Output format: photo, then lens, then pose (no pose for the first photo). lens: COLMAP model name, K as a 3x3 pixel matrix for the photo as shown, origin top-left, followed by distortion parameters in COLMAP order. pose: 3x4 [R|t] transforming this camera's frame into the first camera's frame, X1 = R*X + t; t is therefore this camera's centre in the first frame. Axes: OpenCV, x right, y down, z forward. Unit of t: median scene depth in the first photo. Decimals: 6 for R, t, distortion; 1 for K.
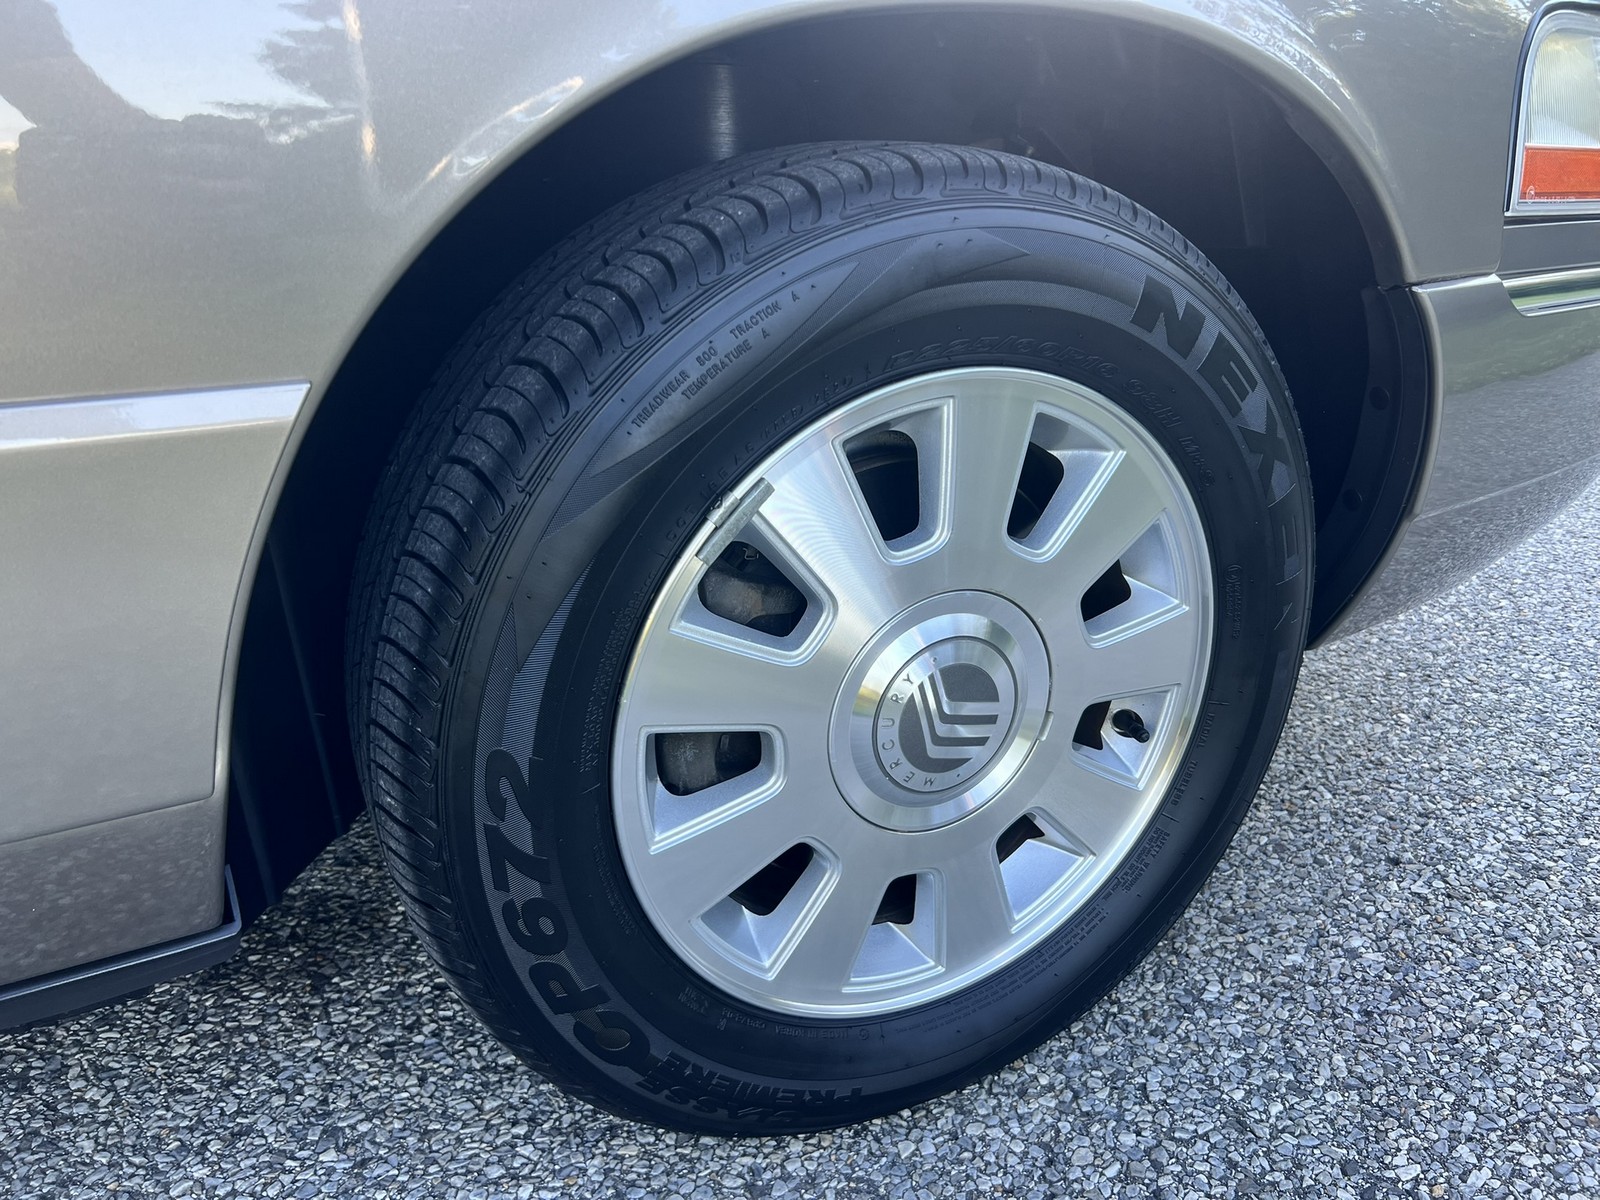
lens RADIAL K [[1219.7, 0, 800.0], [0, 1219.7, 600.0], [0, 0, 1]] dist [0.029536, -0.042857]
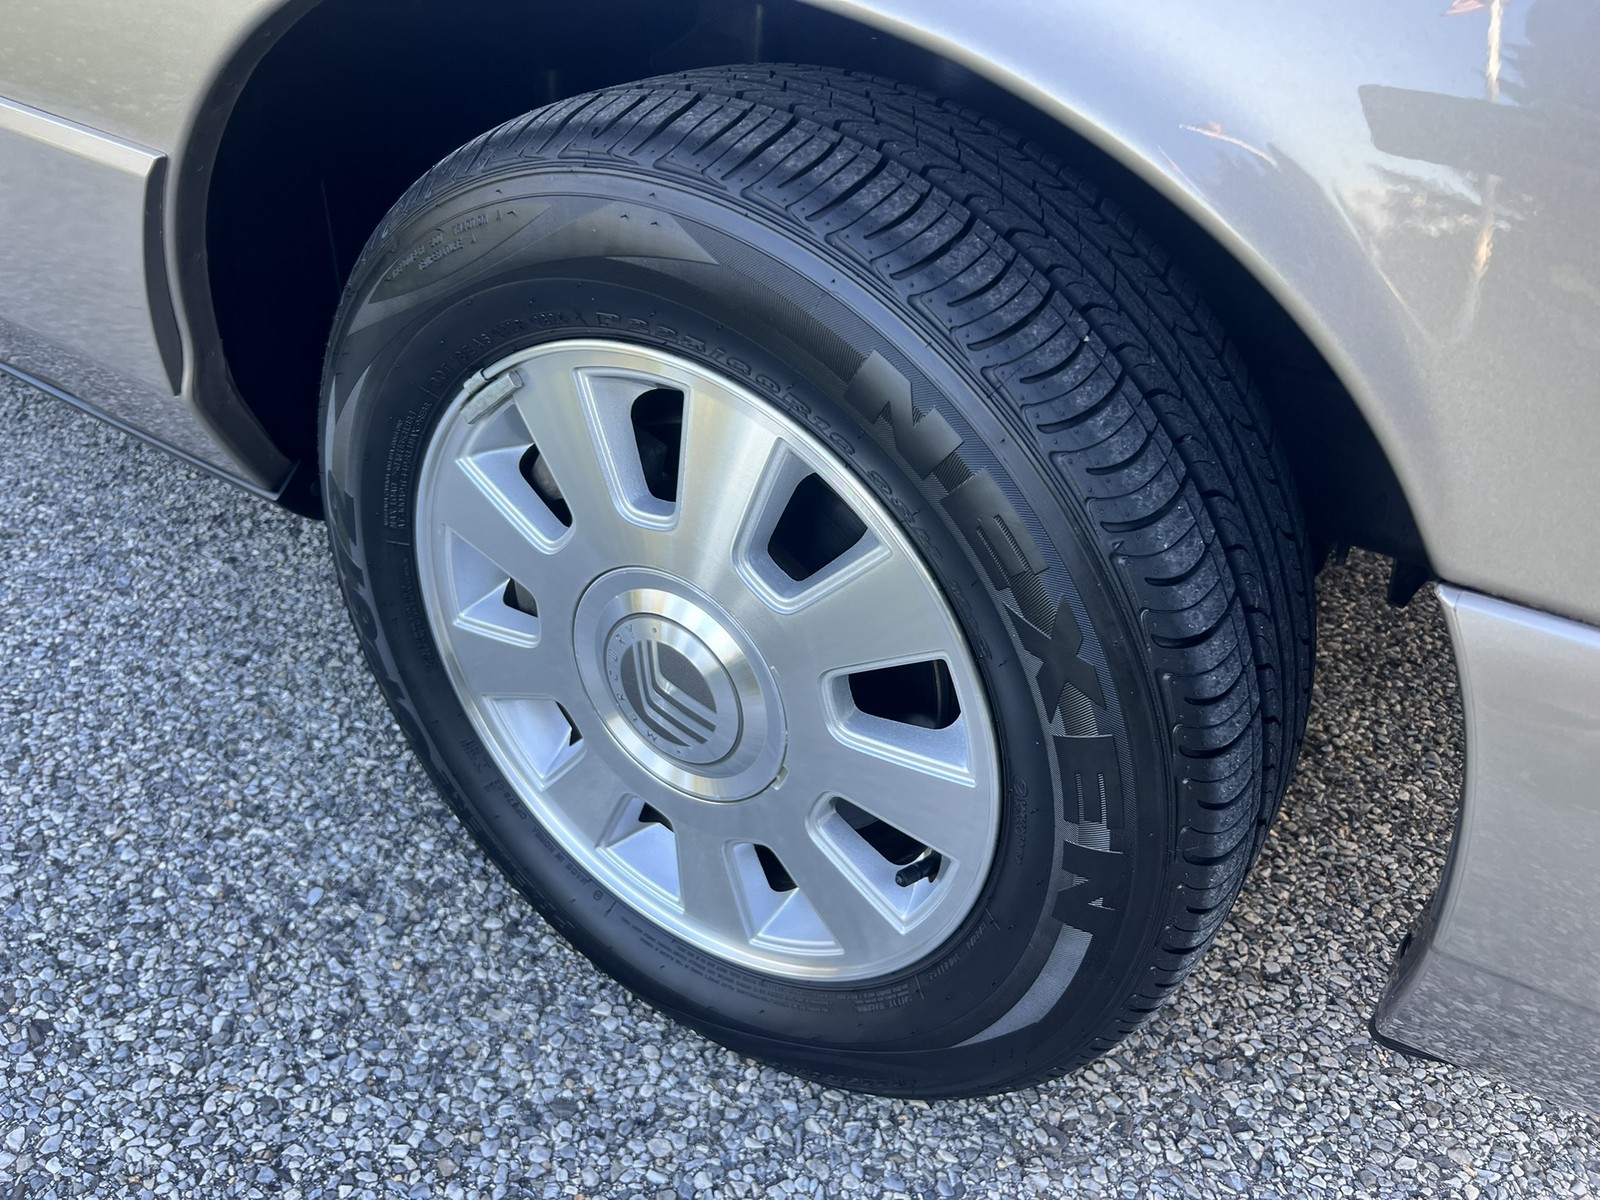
lens RADIAL K [[1219.7, 0, 800.0], [0, 1219.7, 600.0], [0, 0, 1]] dist [0.029536, -0.042857]
pose [[0.502872, 0.539289, -0.675490, 0.719345], [-0.401755, 0.837776, 0.369764, -0.334608], [0.765319, 0.085438, 0.637956, 0.408793]]
